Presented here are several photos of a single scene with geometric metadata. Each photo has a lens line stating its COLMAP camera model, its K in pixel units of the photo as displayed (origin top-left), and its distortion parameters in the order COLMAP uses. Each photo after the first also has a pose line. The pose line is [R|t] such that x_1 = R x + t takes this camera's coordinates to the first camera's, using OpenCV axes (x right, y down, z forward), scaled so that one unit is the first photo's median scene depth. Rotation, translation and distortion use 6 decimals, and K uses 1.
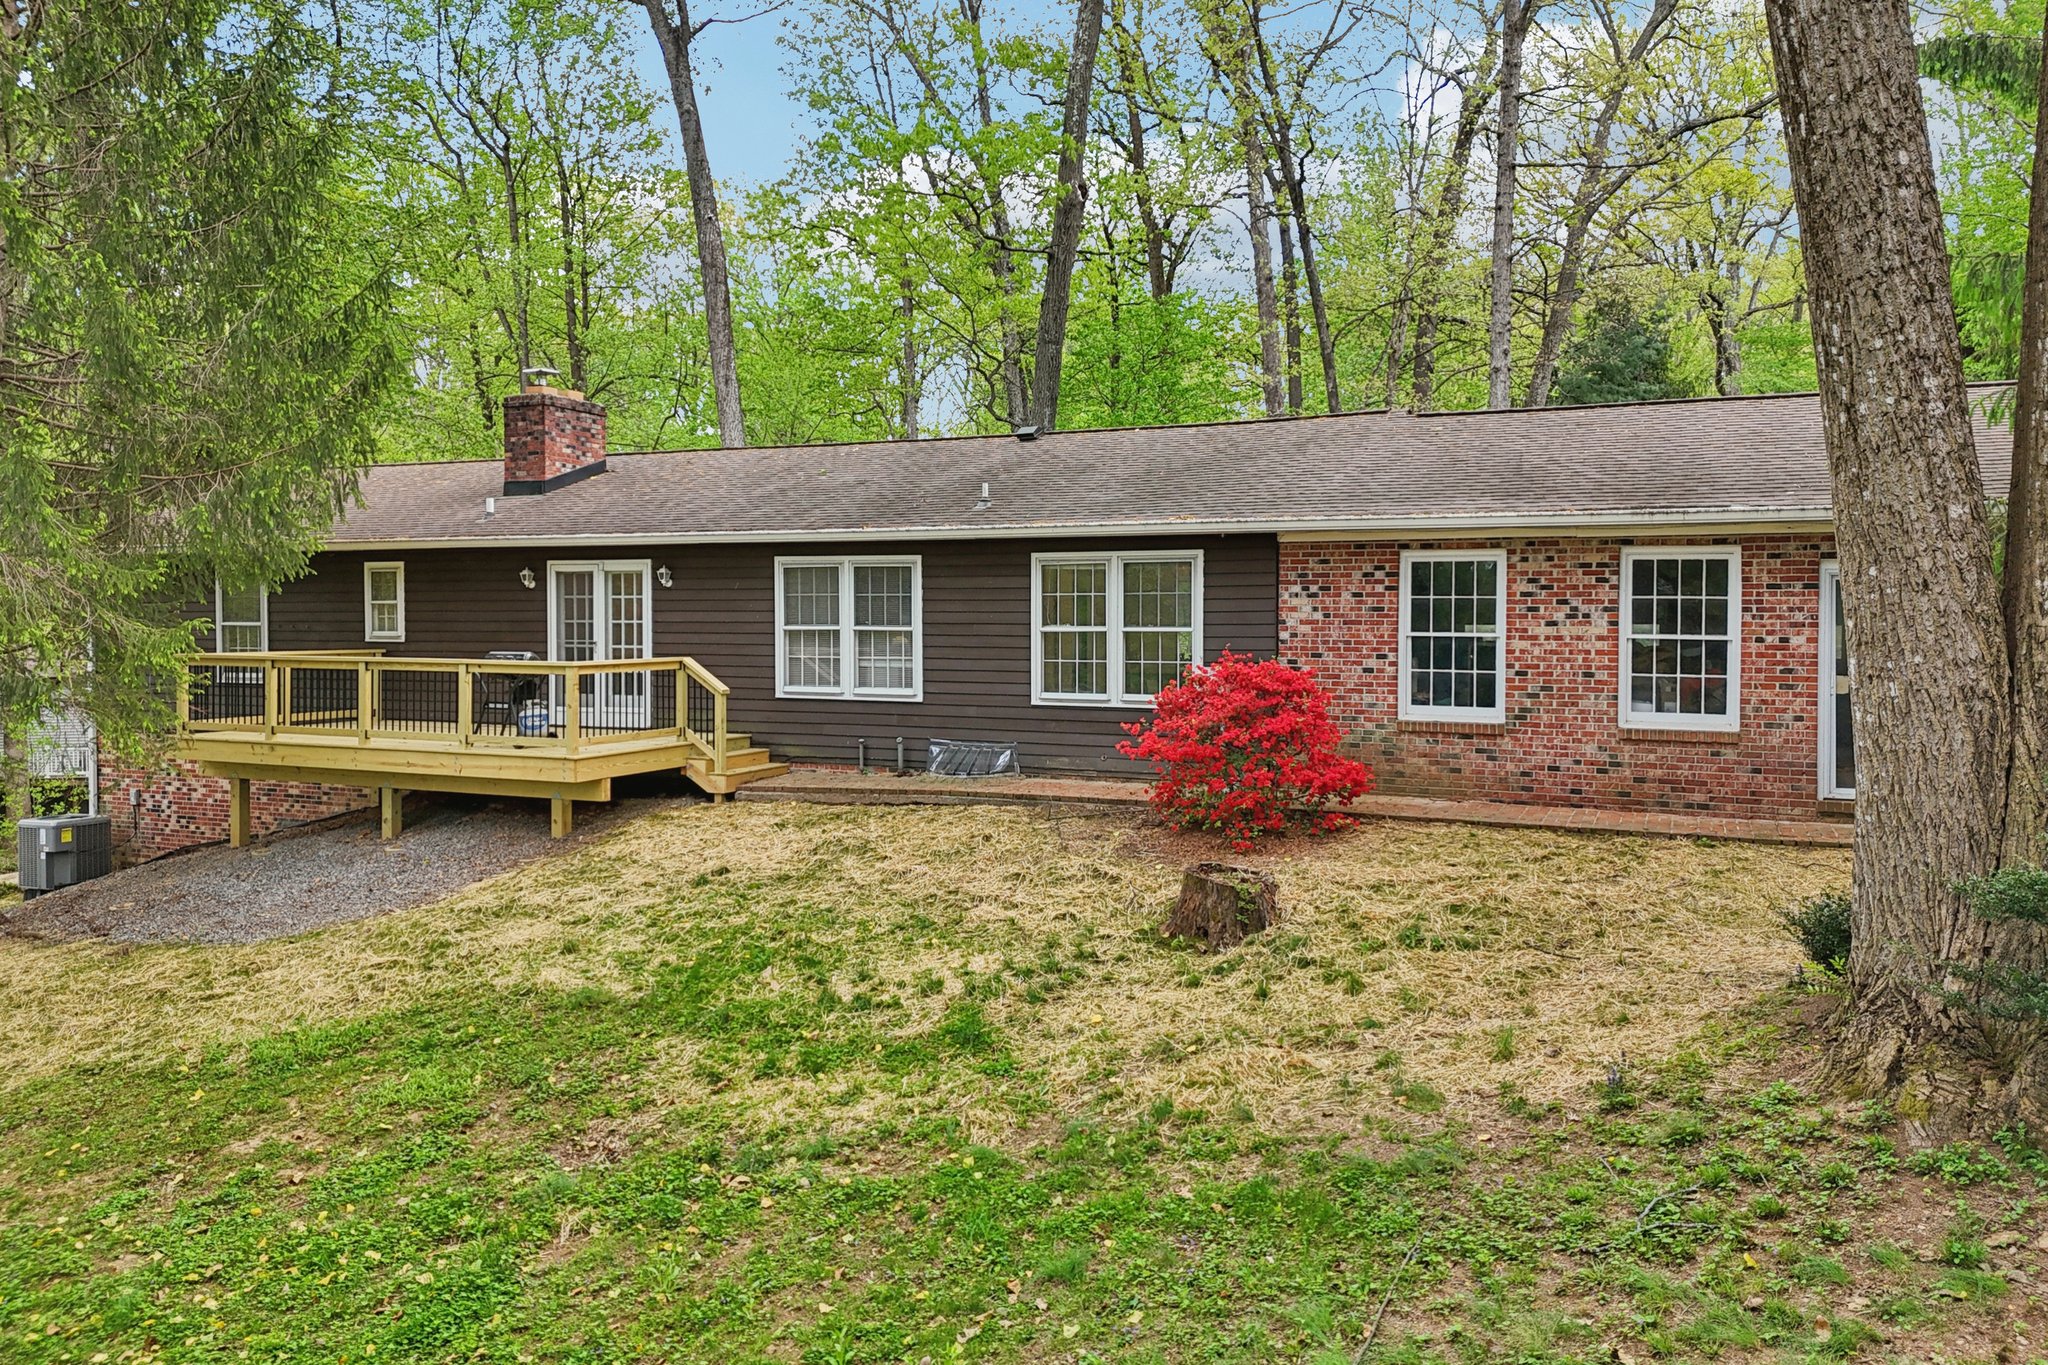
lens RADIAL K [[1527.8, 0, 1029.8], [0, 1527.8, 718.1], [0, 0, 1]] dist [0.054593, -0.005733]
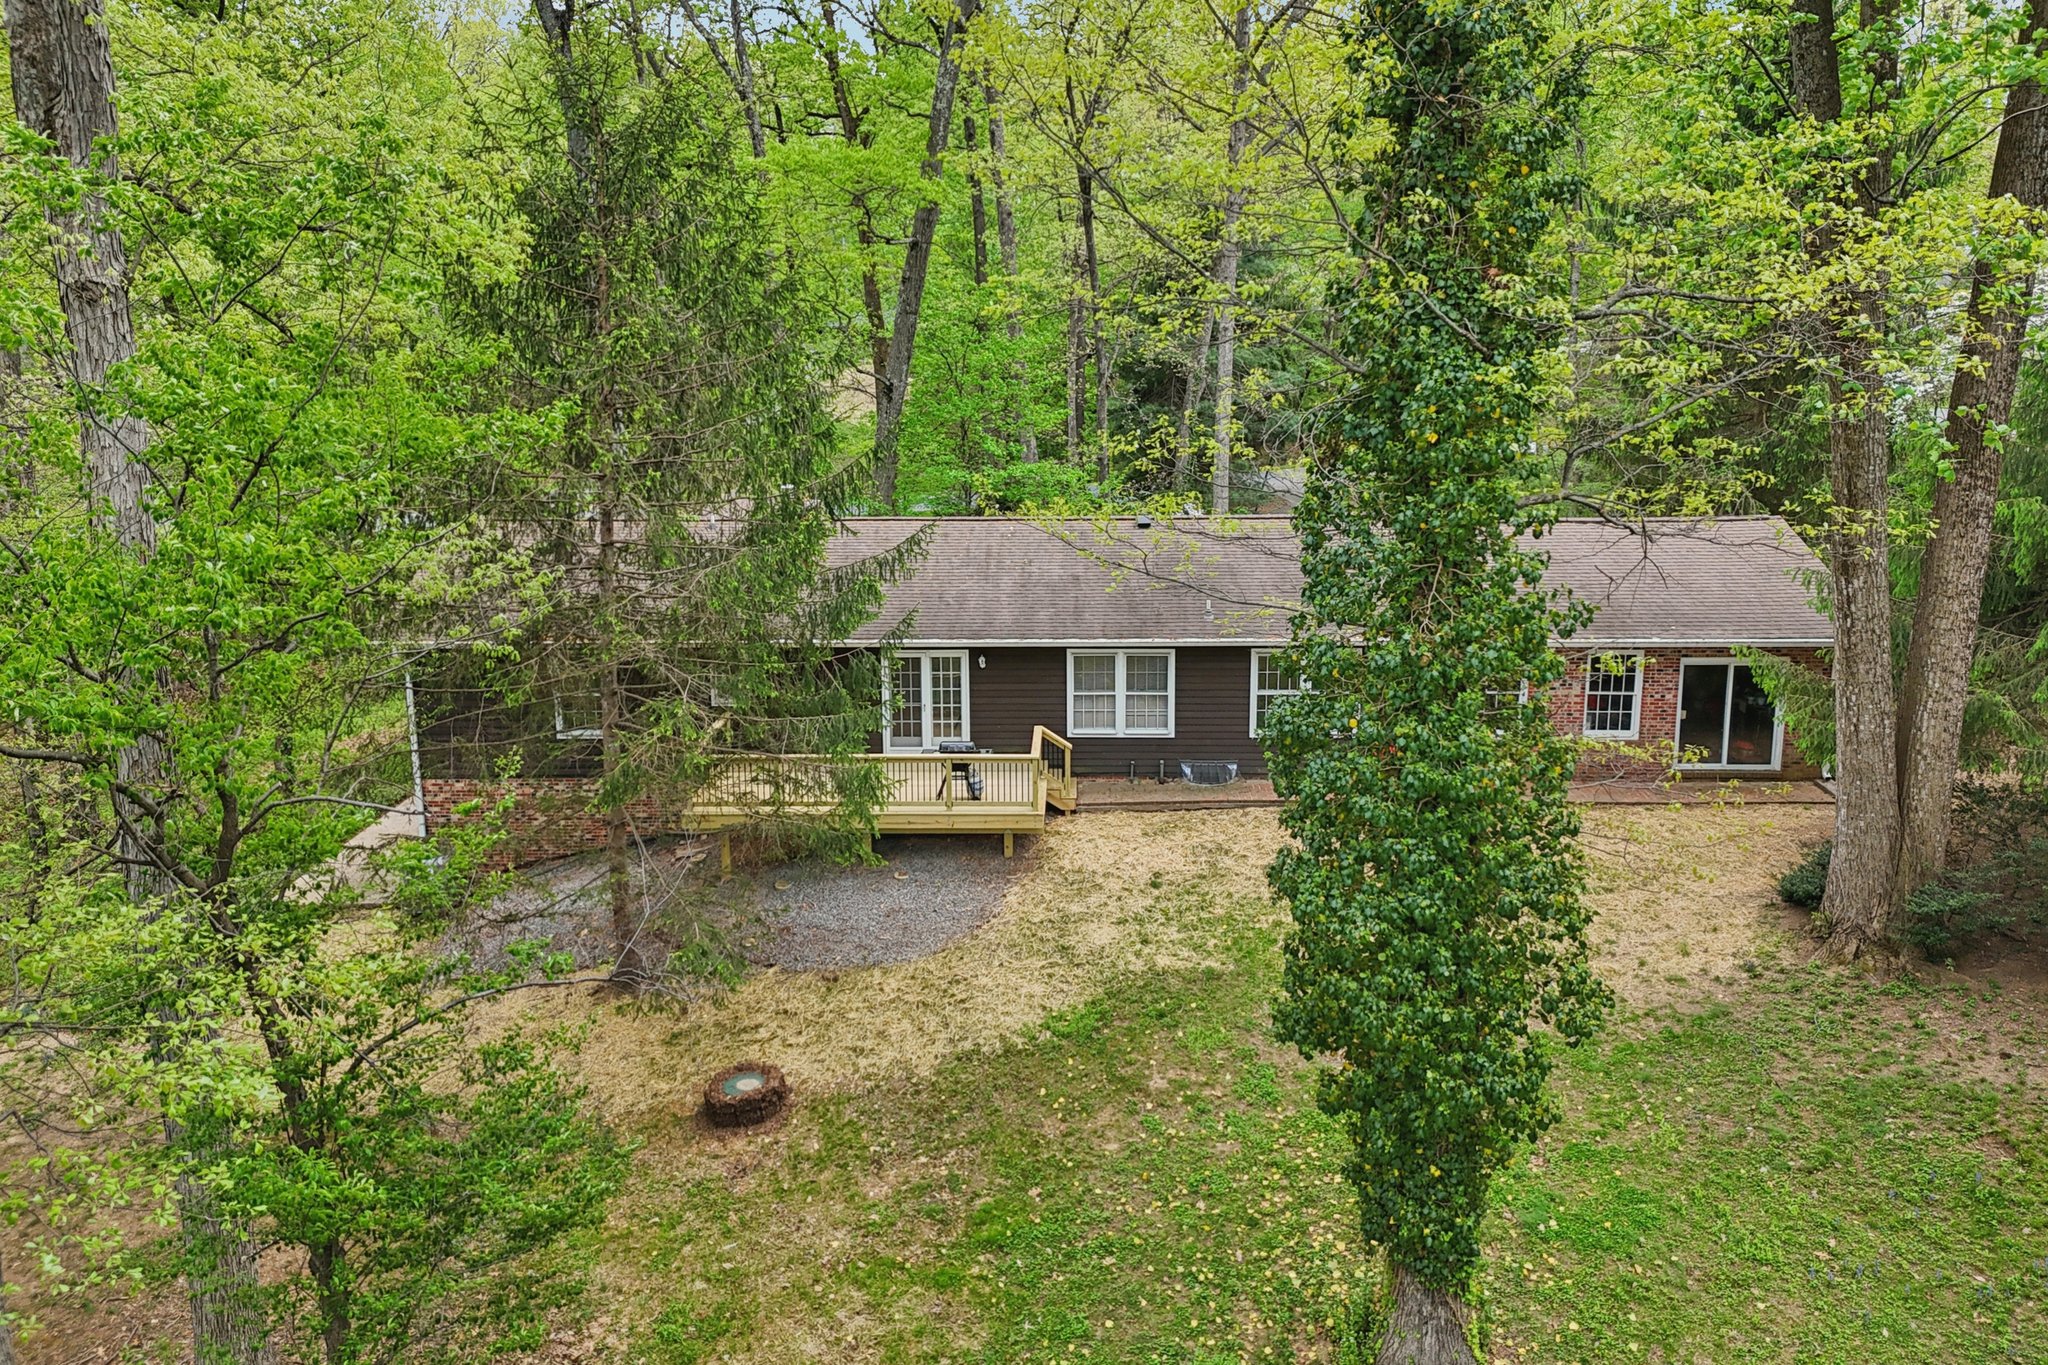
lens RADIAL K [[1534.4, 0, 1024.0], [0, 1534.4, 682.5], [0, 0, 1]] dist [0.043330, 0.001077]
pose [[0.928401, -0.098707, 0.358229, -0.791281], [0.038580, 0.984467, 0.171276, -0.350421], [-0.369571, -0.145192, 0.917789, -0.424445]]
